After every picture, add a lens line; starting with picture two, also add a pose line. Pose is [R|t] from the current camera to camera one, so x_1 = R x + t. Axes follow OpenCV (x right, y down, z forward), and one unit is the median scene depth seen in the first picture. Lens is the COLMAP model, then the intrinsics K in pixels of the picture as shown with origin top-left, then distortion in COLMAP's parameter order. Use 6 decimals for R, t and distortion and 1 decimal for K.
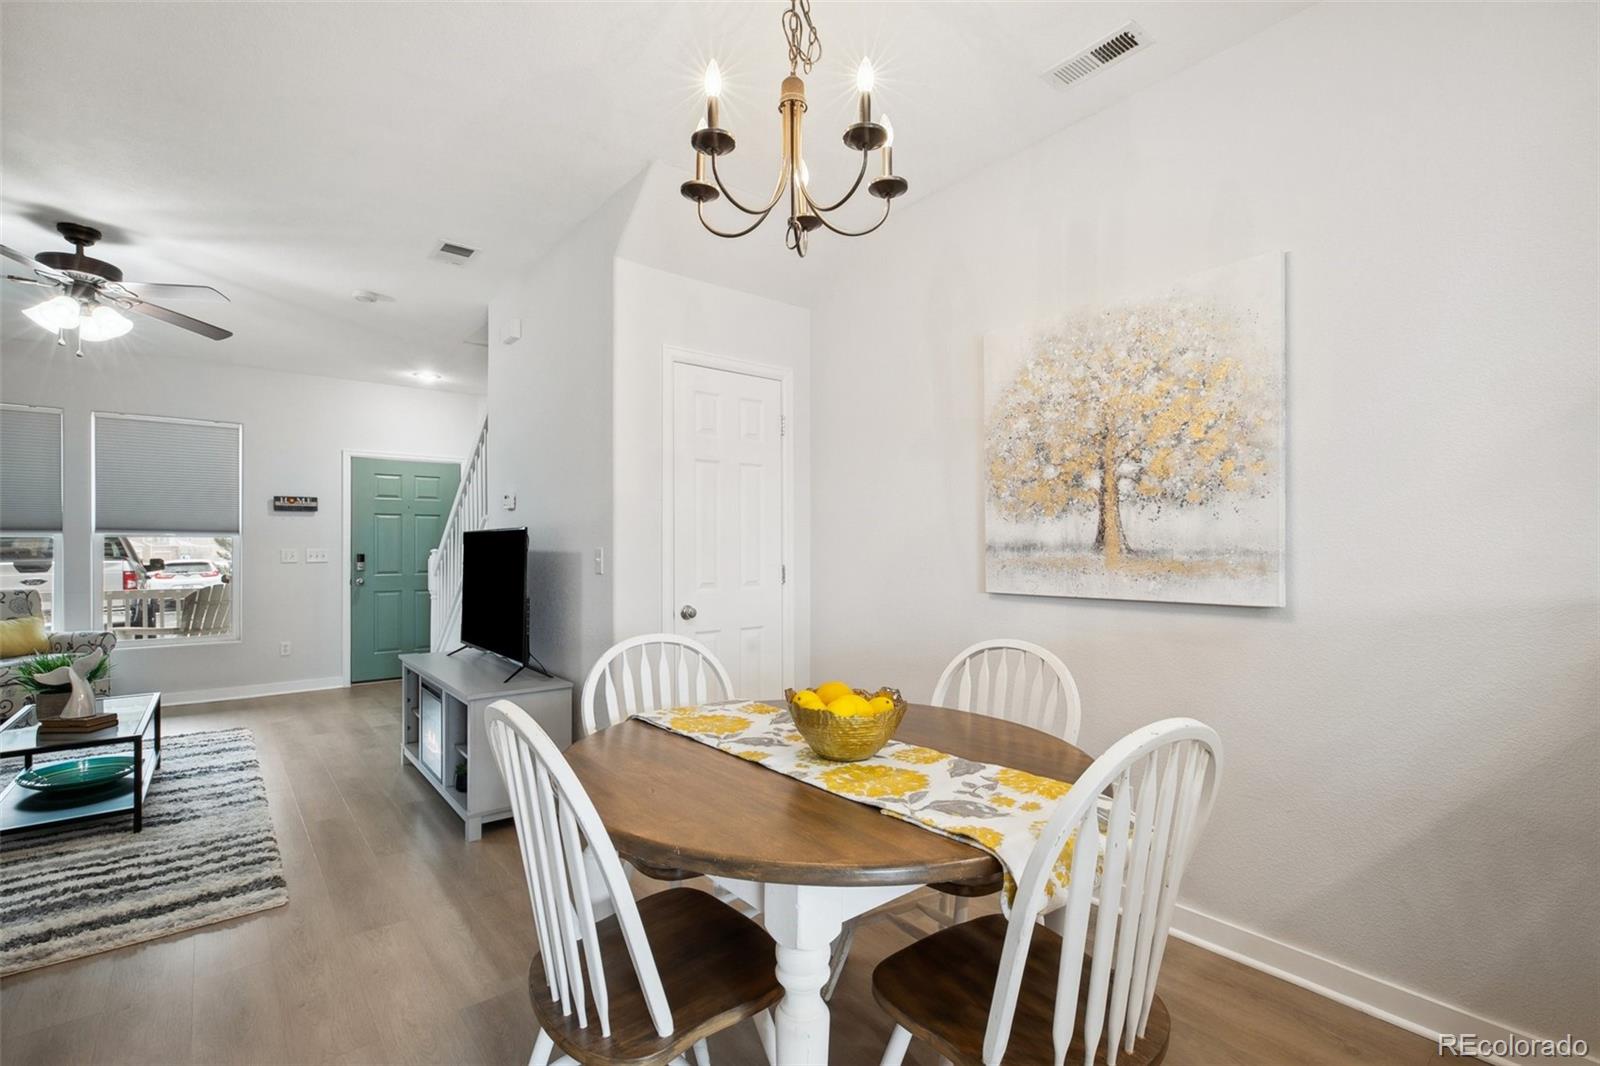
lens RADIAL K [[725.4, 0, 795.5], [0, 725.4, 549.1], [0, 0, 1]] dist [0.004798, -0.000233]
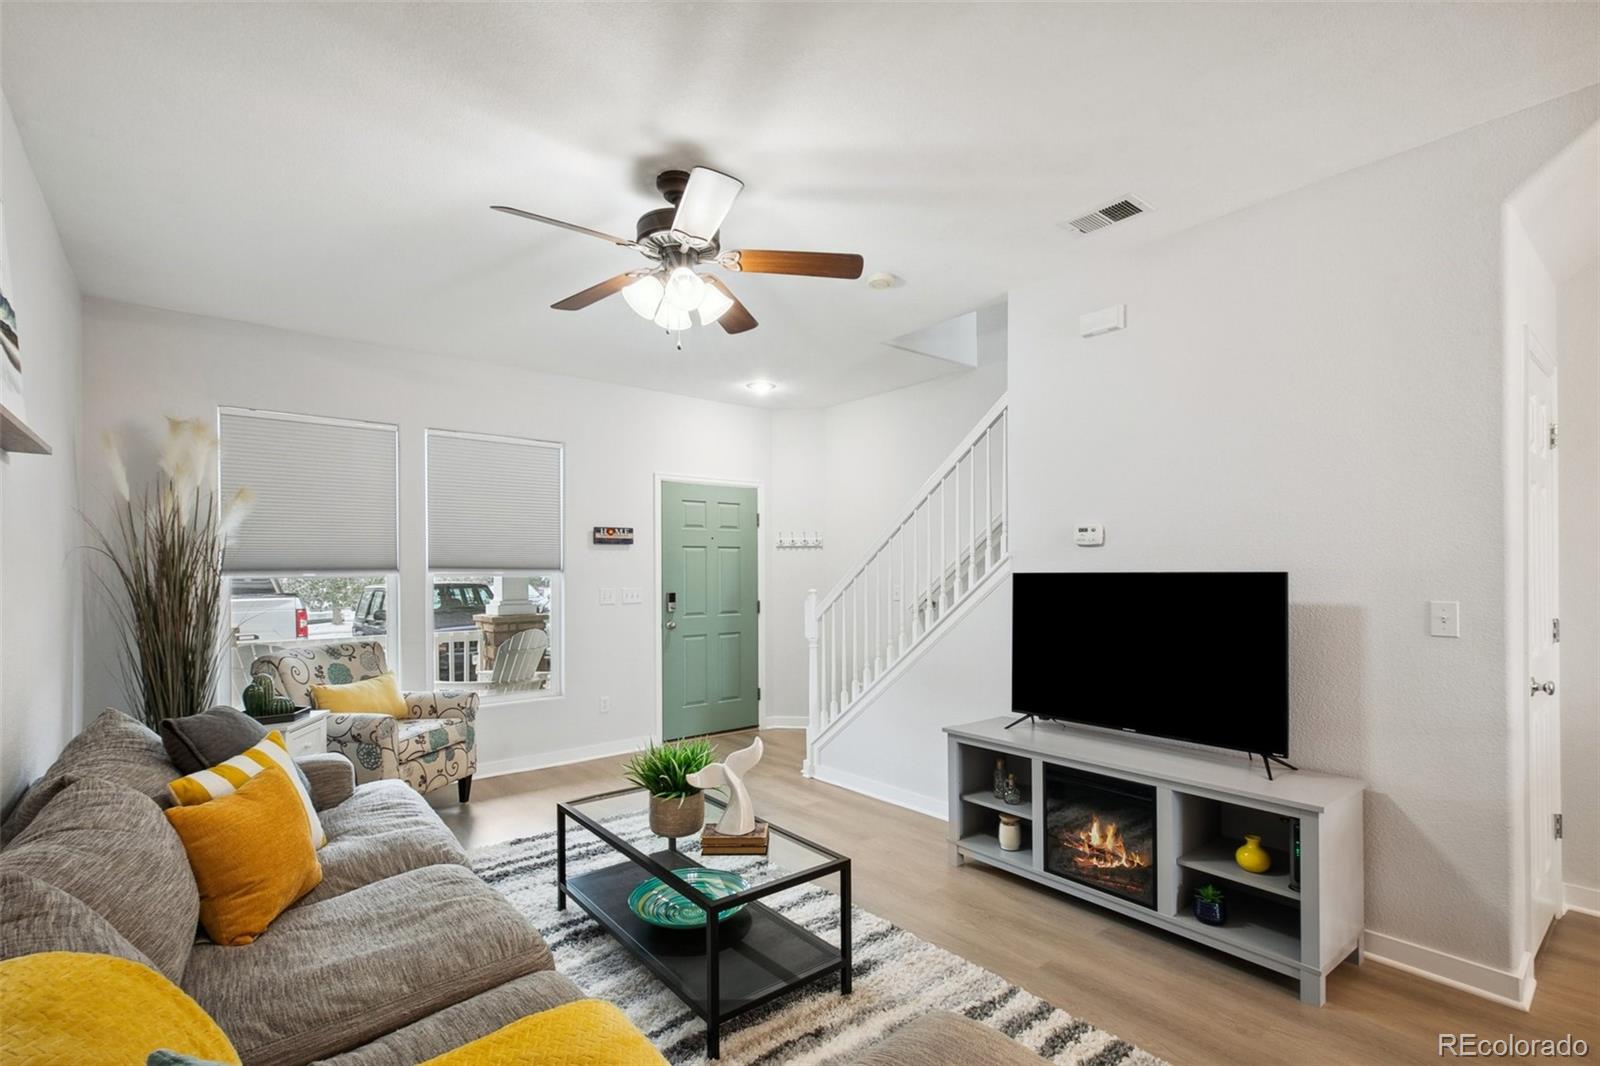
lens RADIAL K [[725.4, 0, 757.0], [0, 725.4, 569.9], [0, 0, 1]] dist [0.004798, -0.000233]
pose [[0.999978, -0.003293, 0.005737, -0.529288], [0.003322, 0.999982, -0.005046, -0.017057], [-0.005721, 0.005065, 0.999971, 0.142509]]
